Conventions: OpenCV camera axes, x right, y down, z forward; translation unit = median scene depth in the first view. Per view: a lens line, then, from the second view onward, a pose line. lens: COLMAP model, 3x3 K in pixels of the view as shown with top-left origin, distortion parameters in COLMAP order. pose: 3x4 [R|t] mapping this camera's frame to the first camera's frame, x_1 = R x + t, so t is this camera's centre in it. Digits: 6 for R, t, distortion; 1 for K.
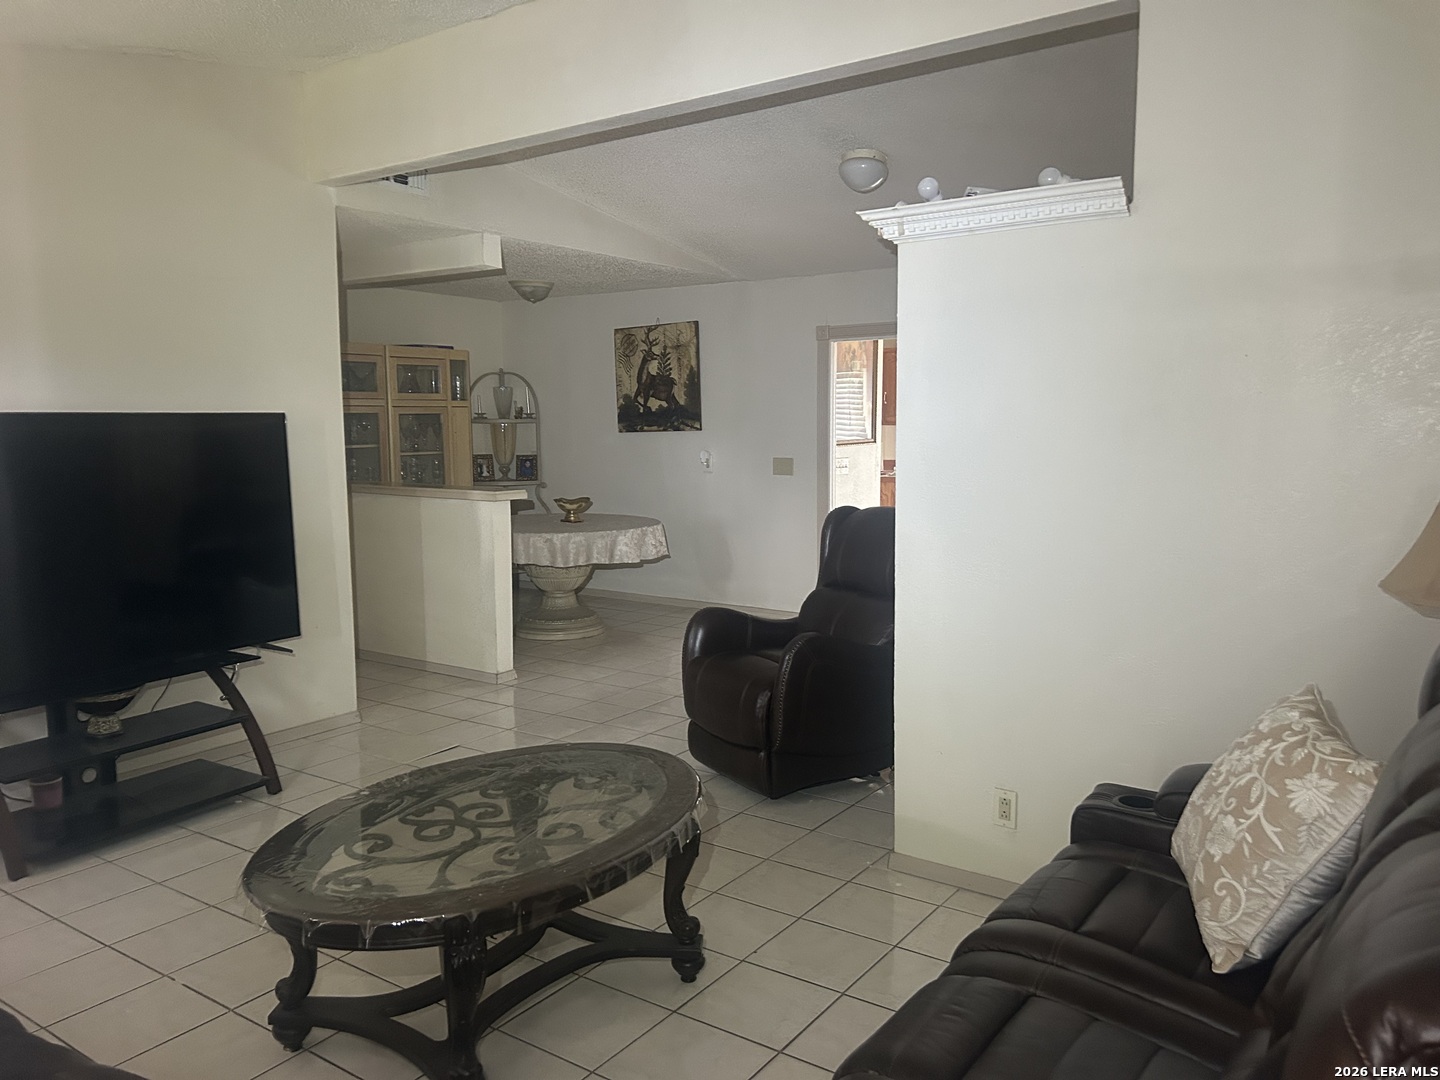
lens RADIAL K [[1078.0, 0, 702.5], [0, 1078.0, 541.3], [0, 0, 1]] dist [0.138424, -0.158304]
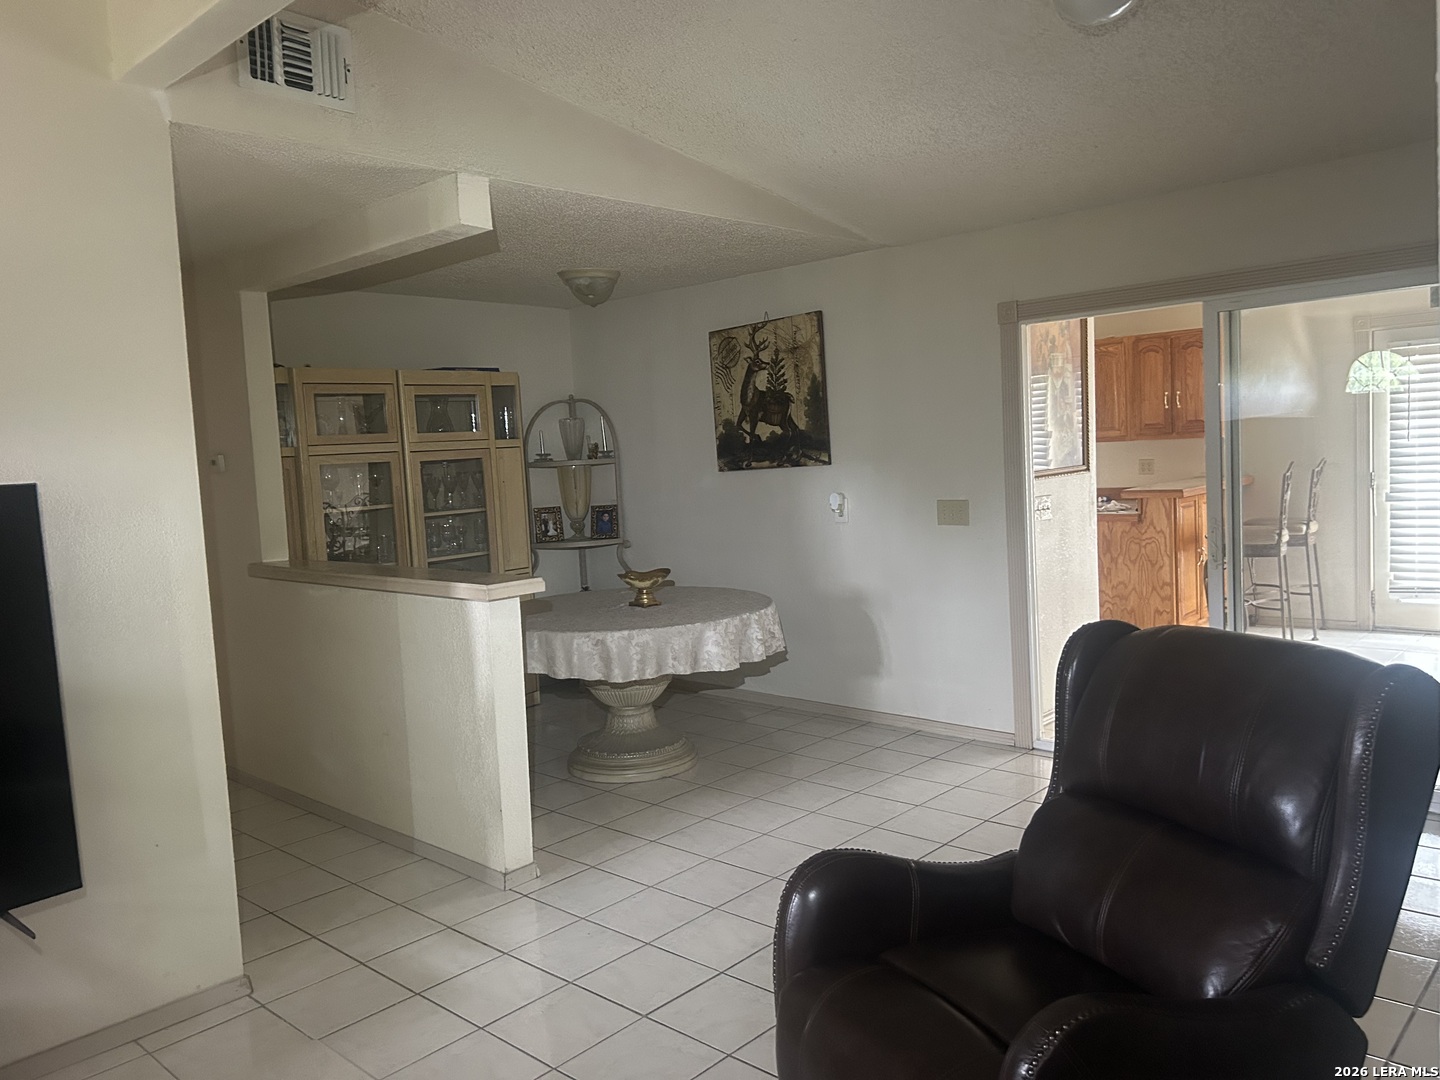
lens RADIAL K [[1078.0, 0, 702.5], [0, 1078.0, 541.3], [0, 0, 1]] dist [0.138424, -0.158304]
pose [[0.989536, -0.033551, -0.140330, 0.013349], [0.030193, 0.999206, -0.025992, -0.036259], [0.141090, 0.021483, 0.989764, 0.285885]]
